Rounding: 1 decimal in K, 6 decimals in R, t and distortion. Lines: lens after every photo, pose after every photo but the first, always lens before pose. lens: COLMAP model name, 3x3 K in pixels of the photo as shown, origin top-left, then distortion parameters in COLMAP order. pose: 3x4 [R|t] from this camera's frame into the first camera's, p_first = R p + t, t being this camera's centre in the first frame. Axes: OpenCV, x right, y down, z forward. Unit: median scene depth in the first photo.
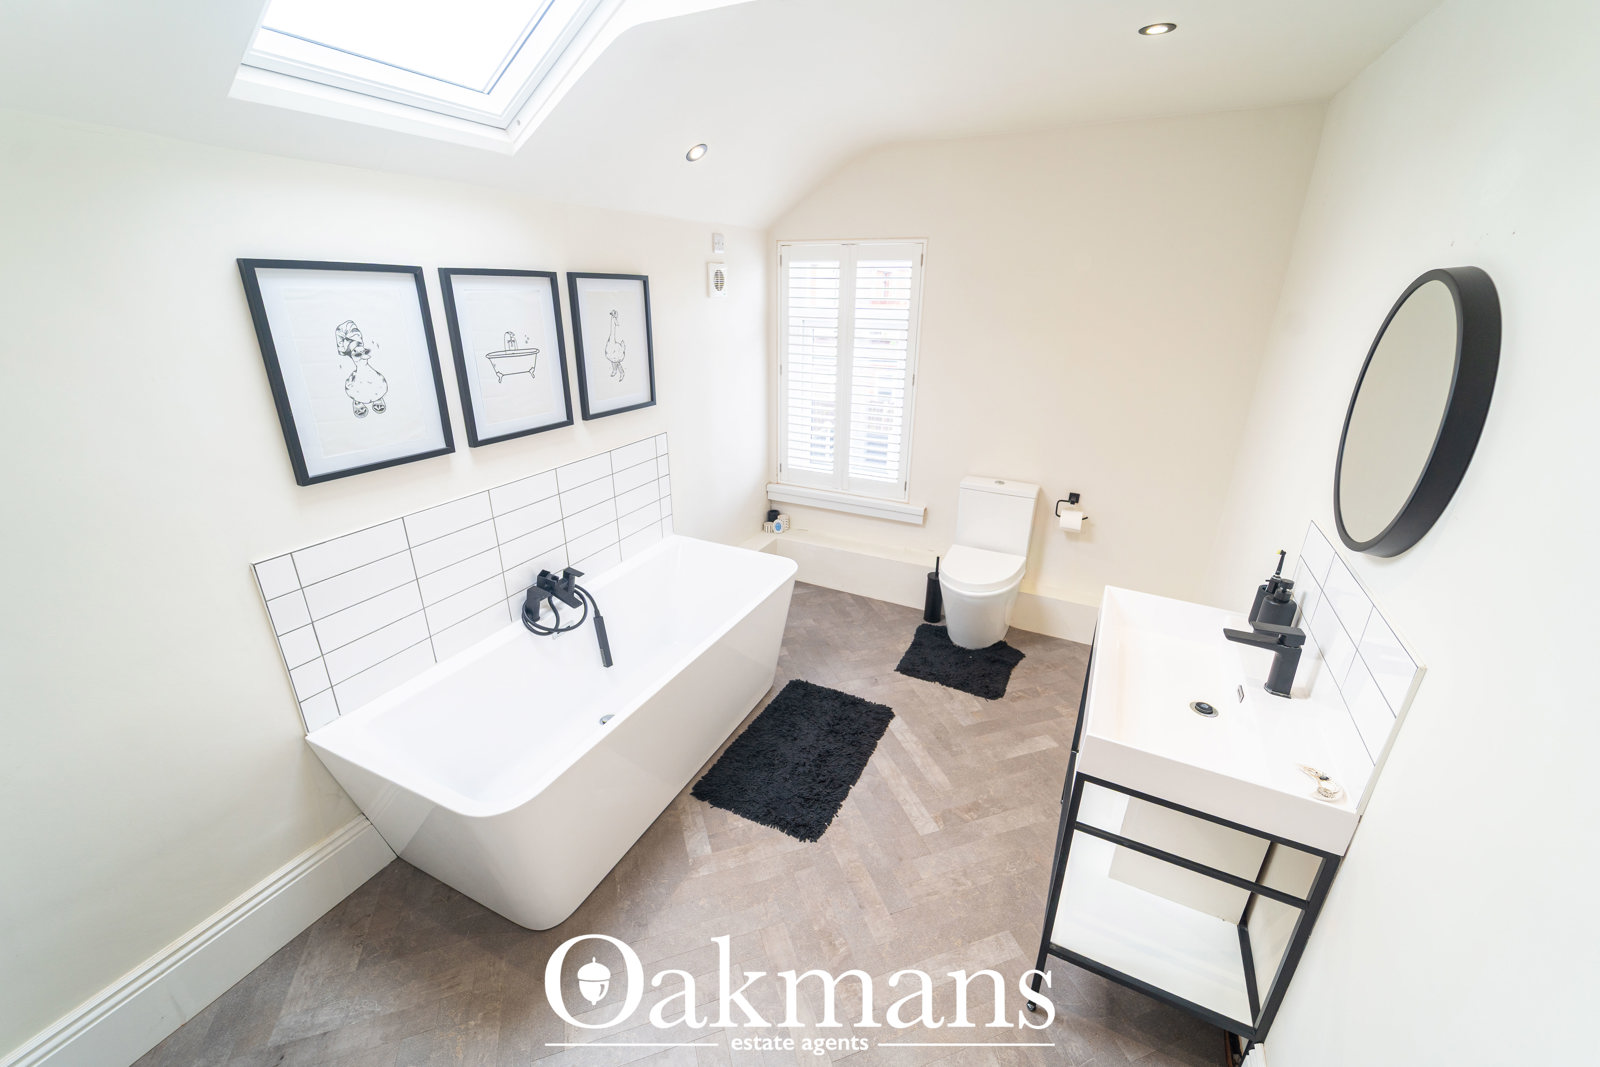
lens RADIAL K [[625.8, 0, 805.5], [0, 625.8, 524.1], [0, 0, 1]] dist [0.000929, -0.000104]
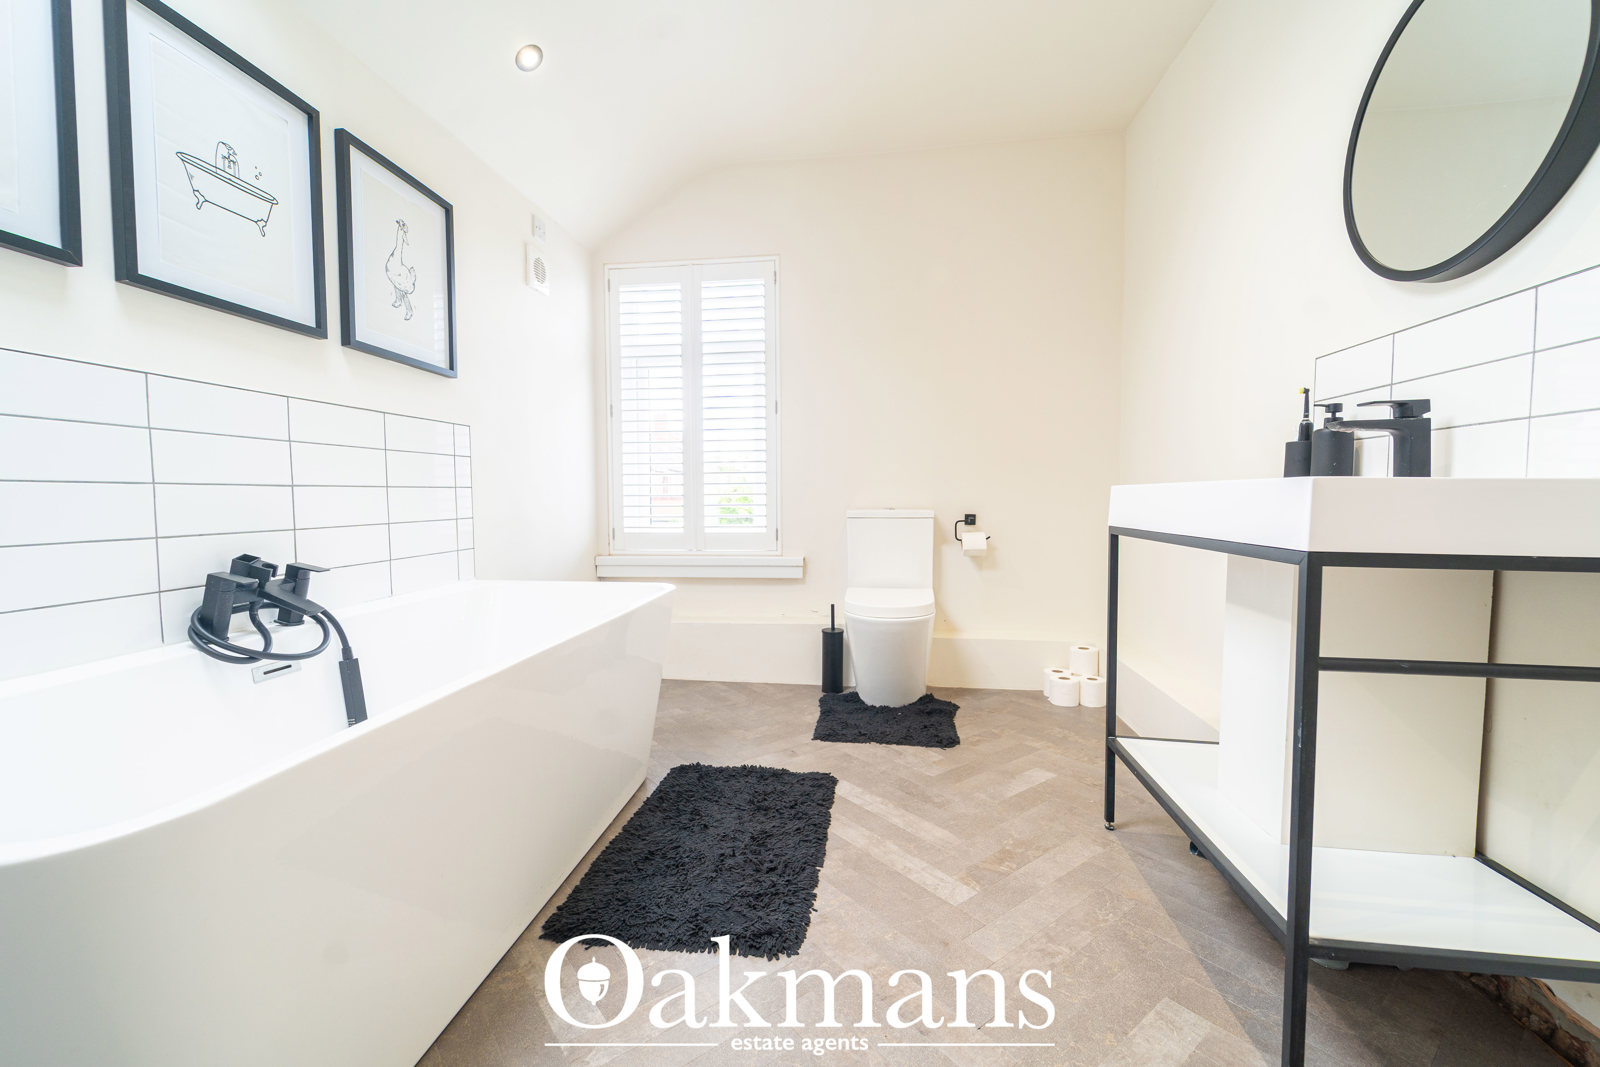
lens RADIAL K [[655.2, 0, 797.4], [0, 655.2, 531.8], [0, 0, 1]] dist [-0.002203, -0.000808]
pose [[0.947919, -0.035074, 0.316575, -0.133266], [0.128220, 0.951847, -0.278472, 0.272295], [-0.291564, 0.304560, 0.906771, 0.313811]]
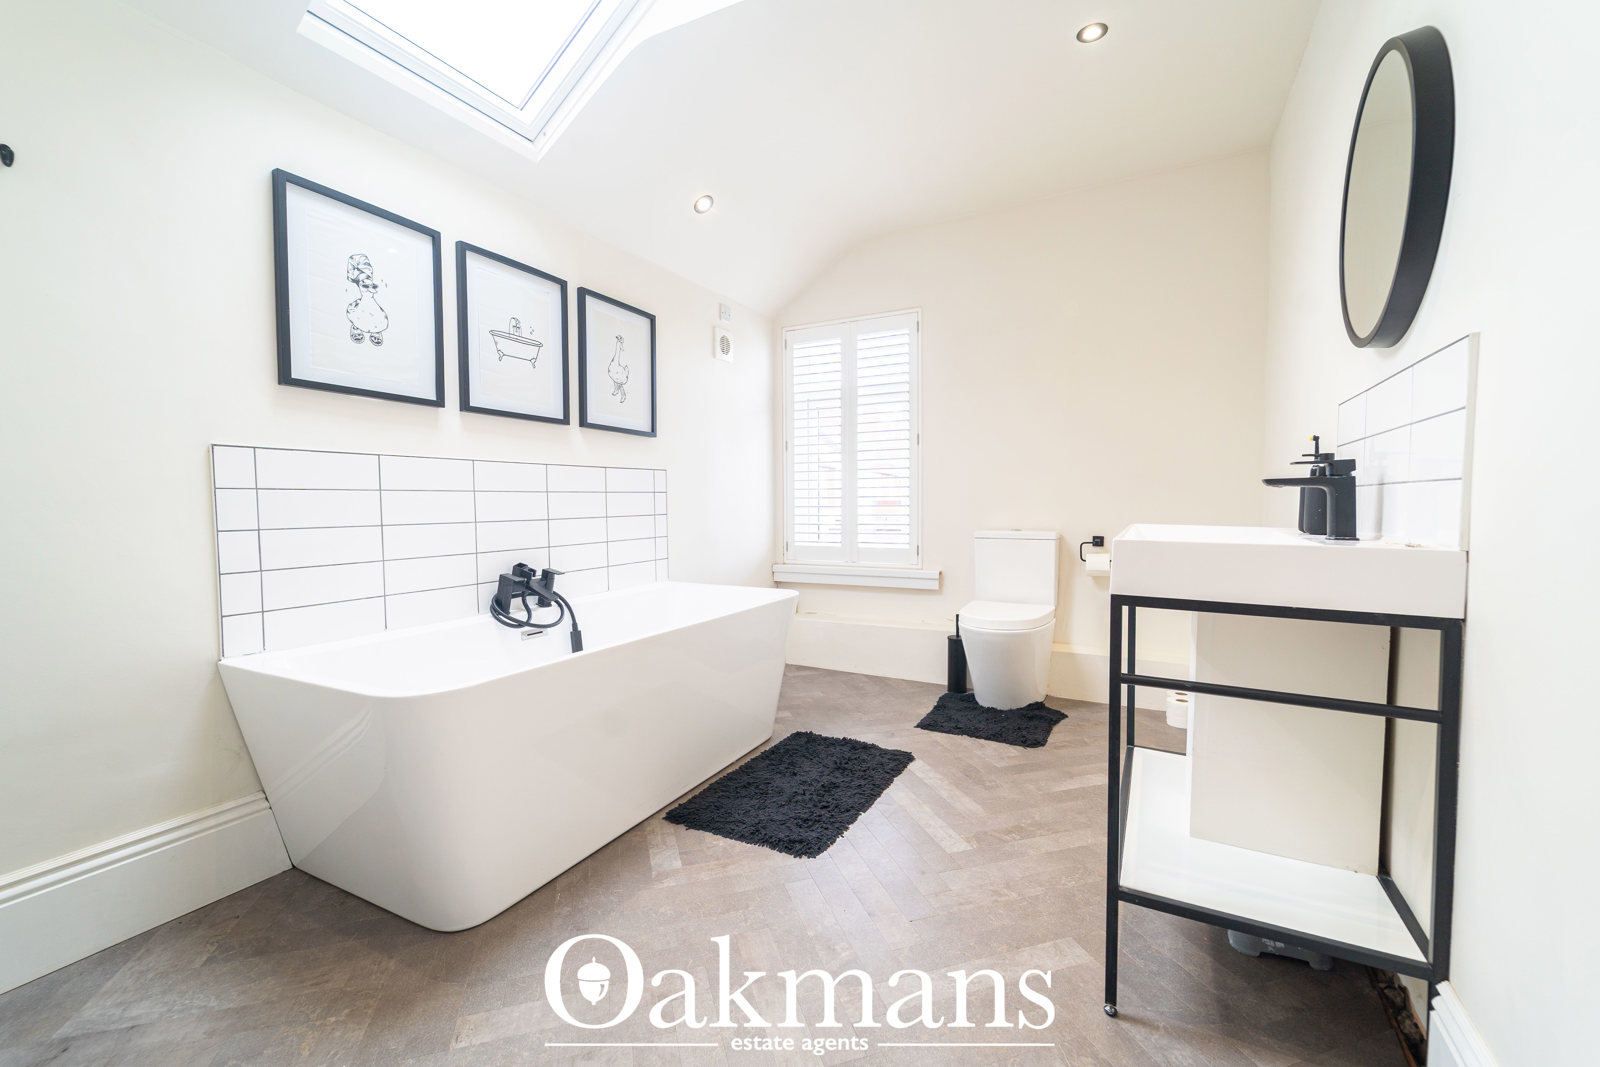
lens RADIAL K [[649.8, 0, 805.6], [0, 649.8, 530.2], [0, 0, 1]] dist [-0.001056, -0.000488]
pose [[0.999327, -0.019001, -0.031365, 0.033594], [0.008361, 0.950816, -0.309643, 0.320332], [0.035706, 0.309173, 0.950335, 0.082667]]
